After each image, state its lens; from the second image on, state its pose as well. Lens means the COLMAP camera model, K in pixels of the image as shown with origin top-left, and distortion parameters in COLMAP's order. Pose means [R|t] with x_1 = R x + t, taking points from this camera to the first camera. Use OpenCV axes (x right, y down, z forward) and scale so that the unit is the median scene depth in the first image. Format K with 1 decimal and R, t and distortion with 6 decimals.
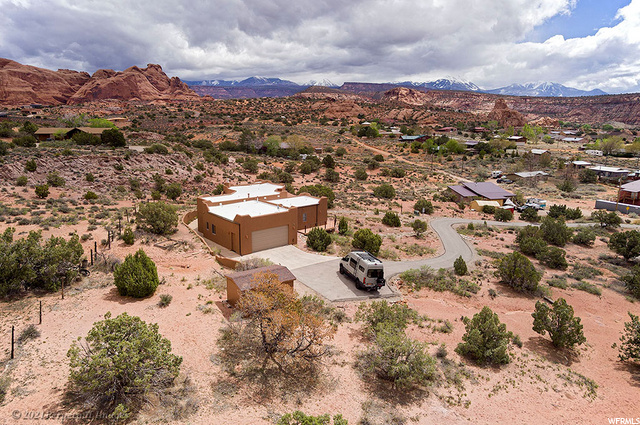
lens RADIAL K [[424.8, 0, 300.2], [0, 424.8, 211.9], [0, 0, 1]] dist [-0.055834, -0.000280]
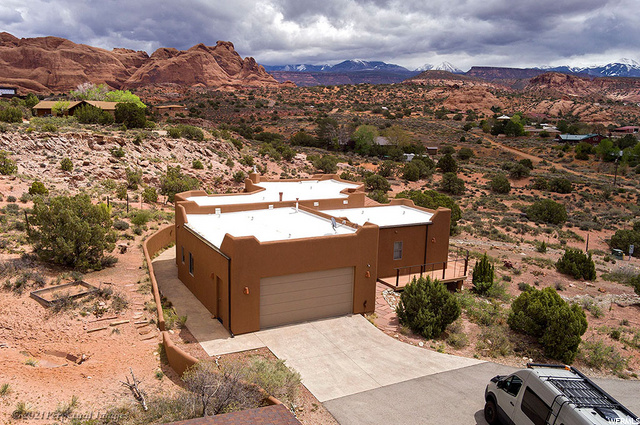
lens RADIAL K [[506.4, 0, 320.0], [0, 506.4, 212.5], [0, 0, 1]] dist [-0.008192, -0.000099]
pose [[0.984685, 0.051703, -0.166501, 0.007680], [-0.059673, 0.997282, -0.043221, 0.000478], [0.163814, 0.052495, 0.985094, 0.208884]]
